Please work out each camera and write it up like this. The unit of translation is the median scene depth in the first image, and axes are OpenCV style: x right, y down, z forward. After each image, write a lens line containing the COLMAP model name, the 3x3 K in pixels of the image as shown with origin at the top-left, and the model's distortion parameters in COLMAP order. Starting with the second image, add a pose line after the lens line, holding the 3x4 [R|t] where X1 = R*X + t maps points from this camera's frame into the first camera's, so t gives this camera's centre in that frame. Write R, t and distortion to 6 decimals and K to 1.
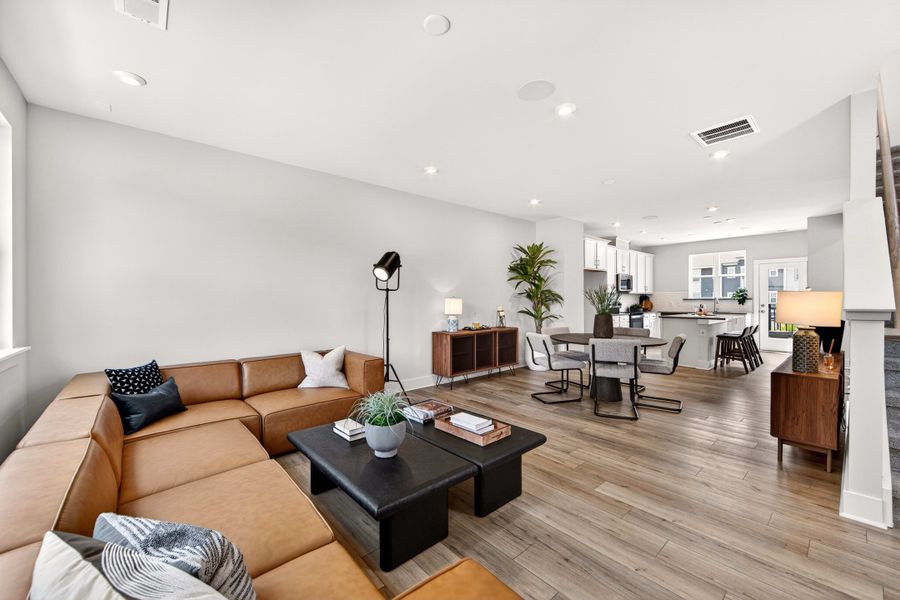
lens RADIAL K [[354.7, 0, 448.6], [0, 354.7, 300.1], [0, 0, 1]] dist [-0.000198, -0.000112]
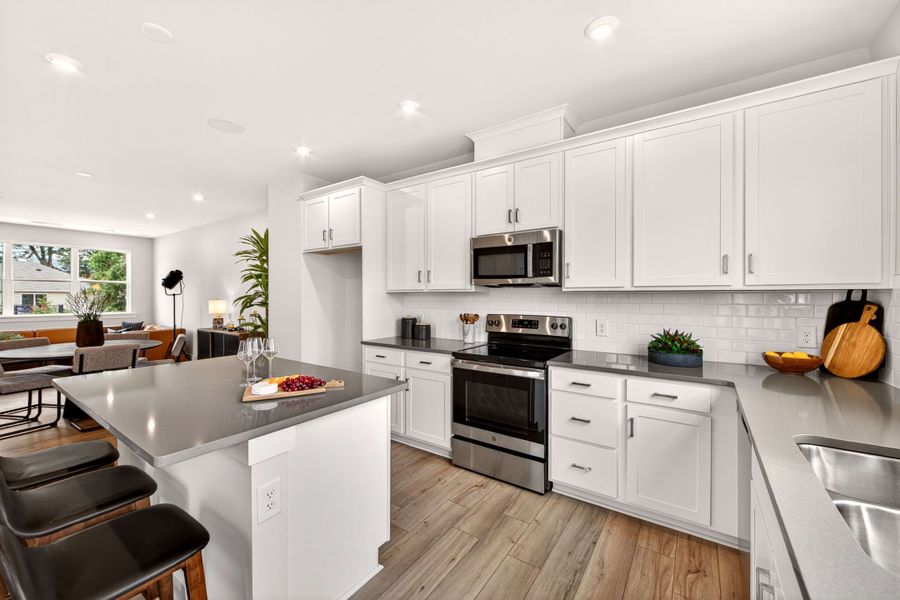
lens RADIAL K [[357.1, 0, 449.4], [0, 357.1, 297.1], [0, 0, 1]] dist [-0.000527, 0.000167]
pose [[0.242767, 0.006471, -0.970063, 0.827622], [-0.005308, 0.999972, 0.005342, -0.015992], [0.970070, 0.003852, 0.242795, 0.897080]]
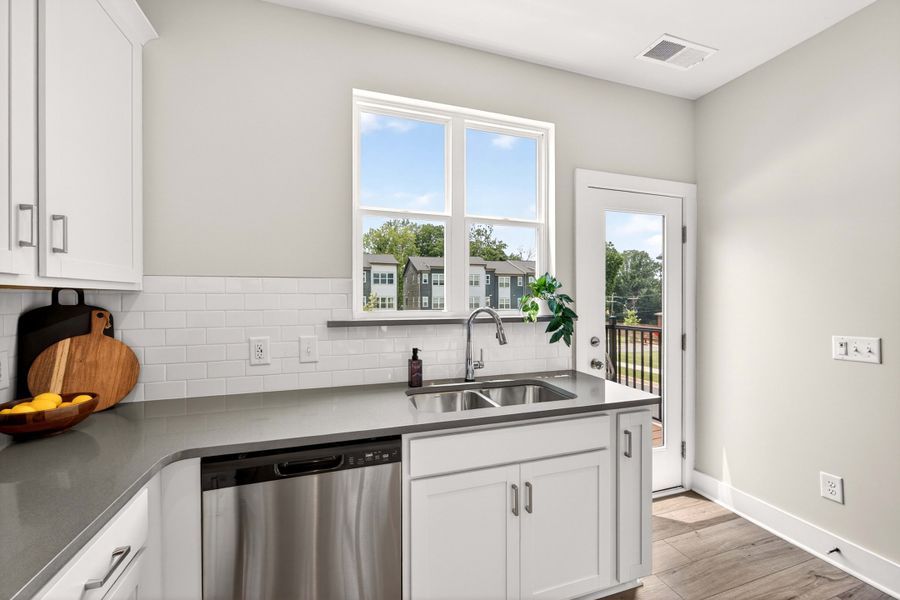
lens RADIAL K [[354.7, 0, 448.6], [0, 354.7, 300.1], [0, 0, 1]] dist [-0.000198, -0.000112]
pose [[0.387067, 0.001188, 0.922051, 0.584981], [0.001596, 0.999997, -0.001959, -0.015440], [-0.922050, 0.002230, 0.387064, 0.984510]]
